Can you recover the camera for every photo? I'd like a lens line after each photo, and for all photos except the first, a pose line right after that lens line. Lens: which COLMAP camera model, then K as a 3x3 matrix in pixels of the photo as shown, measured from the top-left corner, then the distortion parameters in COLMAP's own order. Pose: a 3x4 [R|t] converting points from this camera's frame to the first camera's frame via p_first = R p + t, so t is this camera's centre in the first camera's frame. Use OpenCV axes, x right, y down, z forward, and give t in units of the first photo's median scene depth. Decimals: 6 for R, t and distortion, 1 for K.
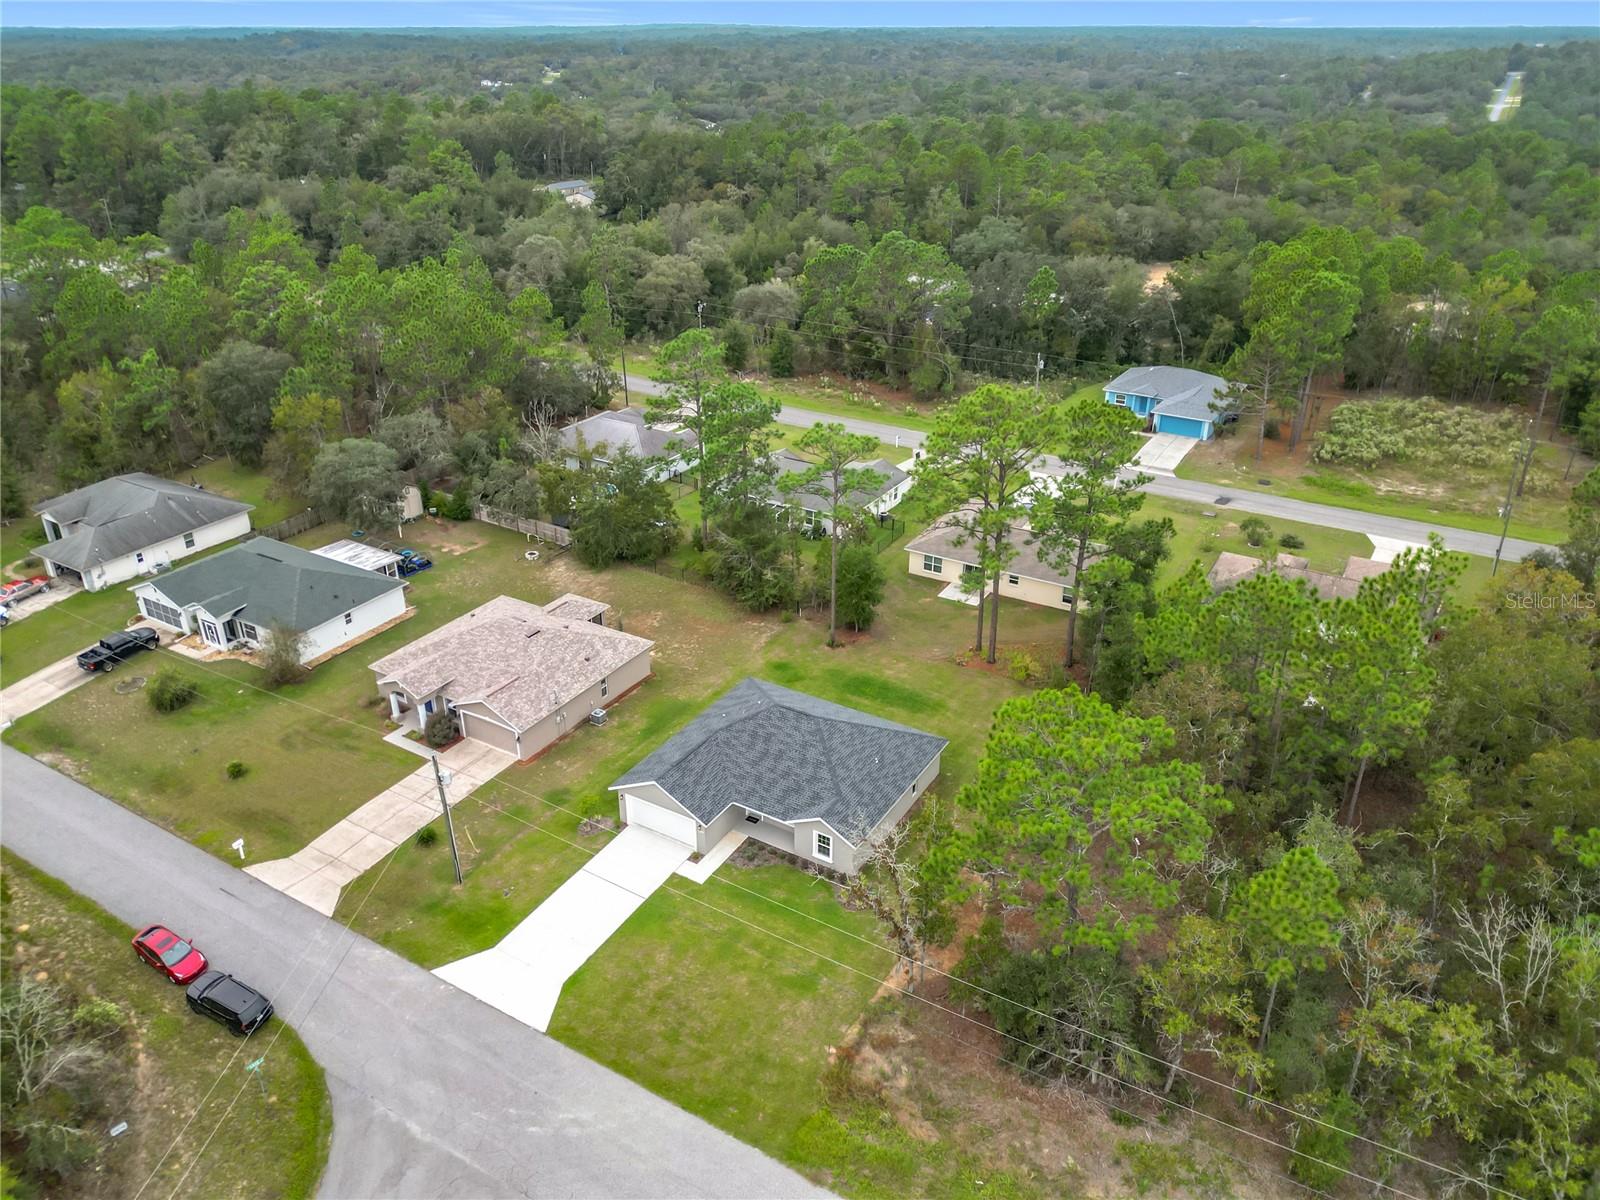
lens RADIAL K [[1124.8, 0, 788.6], [0, 1124.8, 604.1], [0, 0, 1]] dist [0.051415, -0.074739]
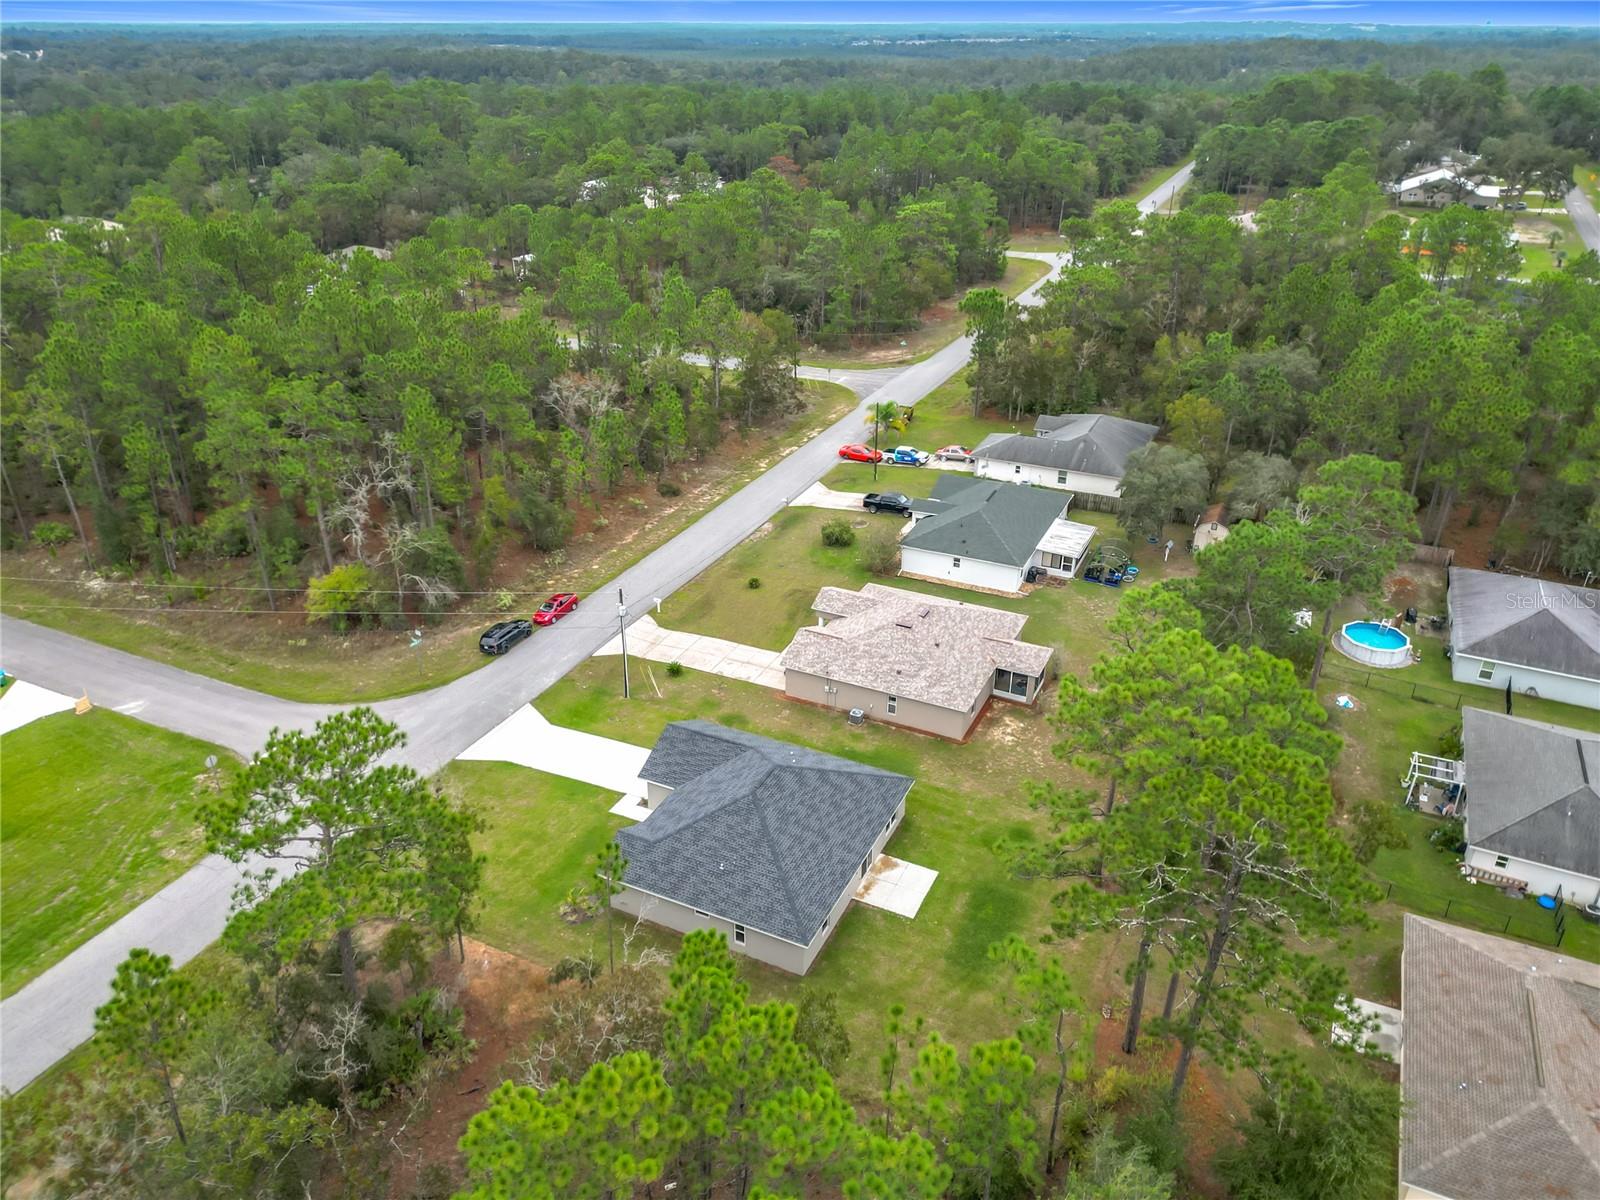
lens RADIAL K [[1124.8, 0, 788.6], [0, 1124.8, 604.1], [0, 0, 1]] dist [0.051415, -0.074739]
pose [[0.101853, 0.458106, -0.883043, 0.694104], [-0.453312, 0.811516, 0.368713, -0.338263], [0.885513, 0.362739, 0.290321, 0.646738]]
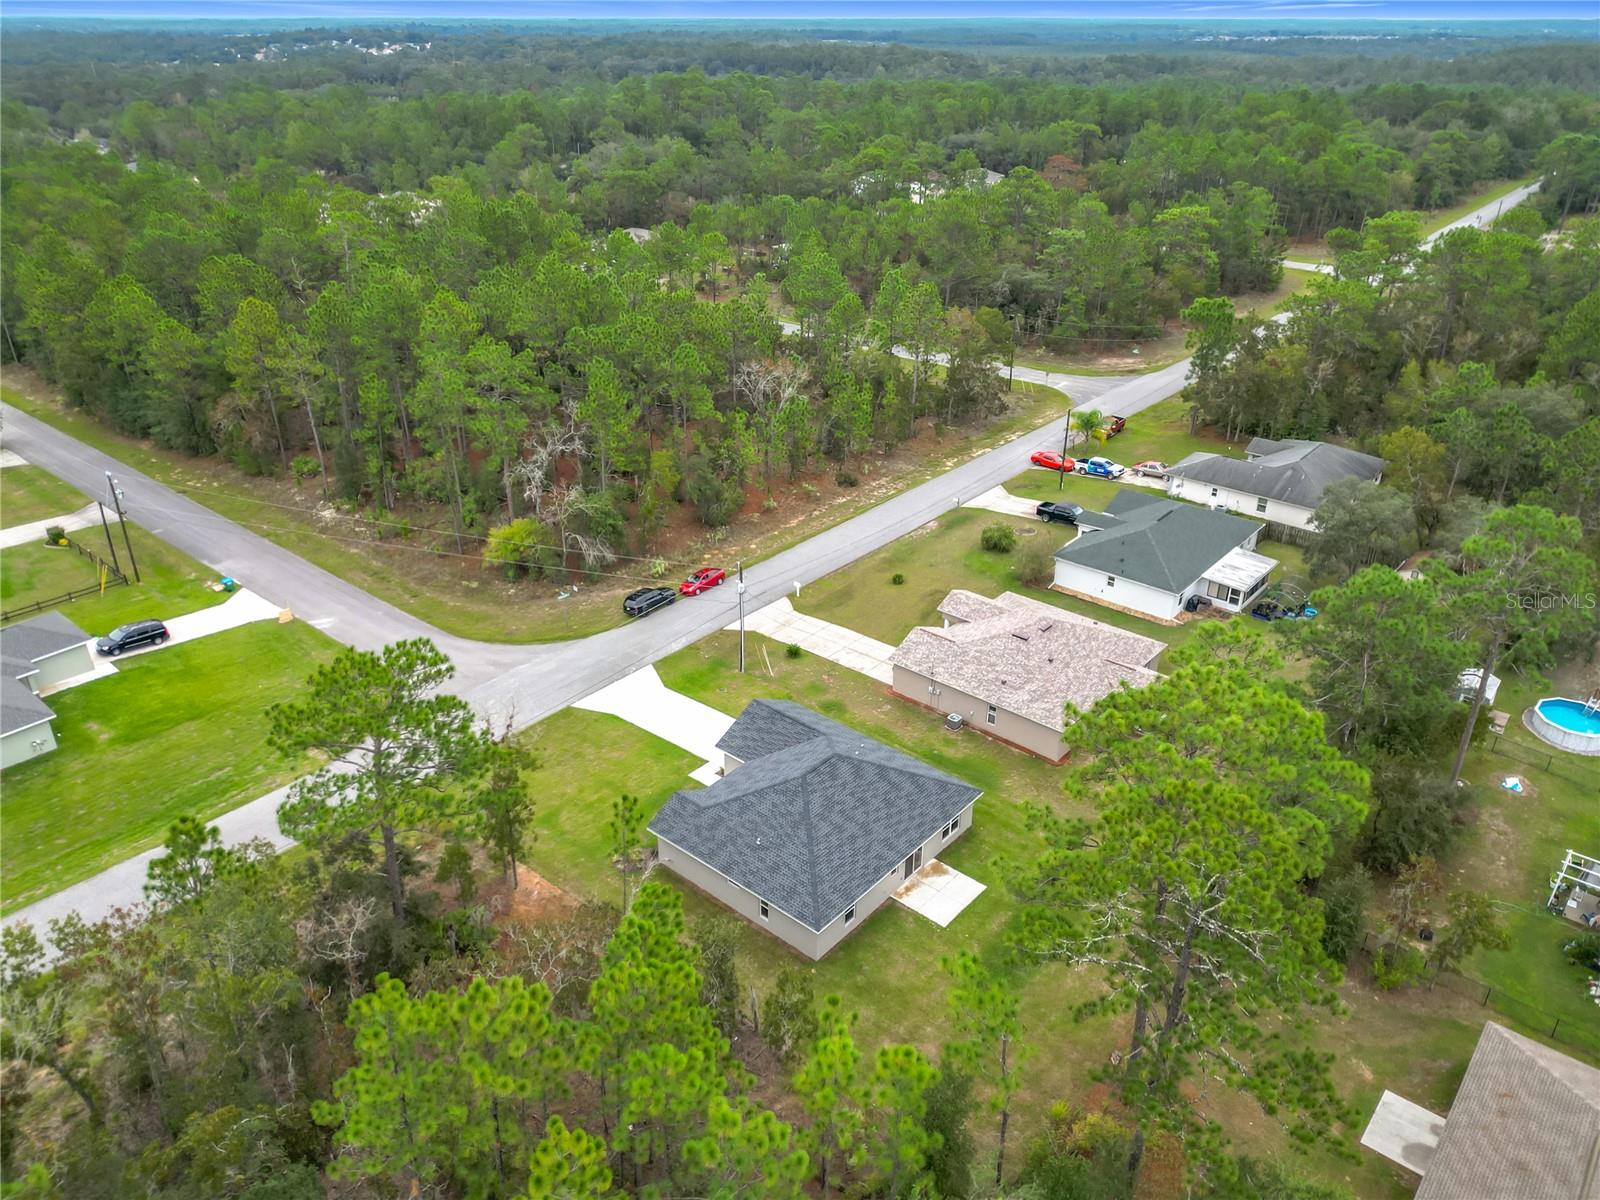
lens RADIAL K [[1124.8, 0, 788.6], [0, 1124.8, 604.1], [0, 0, 1]] dist [0.051415, -0.074739]
pose [[-0.160111, 0.457411, -0.874723, 0.703190], [-0.447928, 0.755996, 0.477316, -0.402683], [0.879616, 0.468237, 0.083844, 0.773599]]
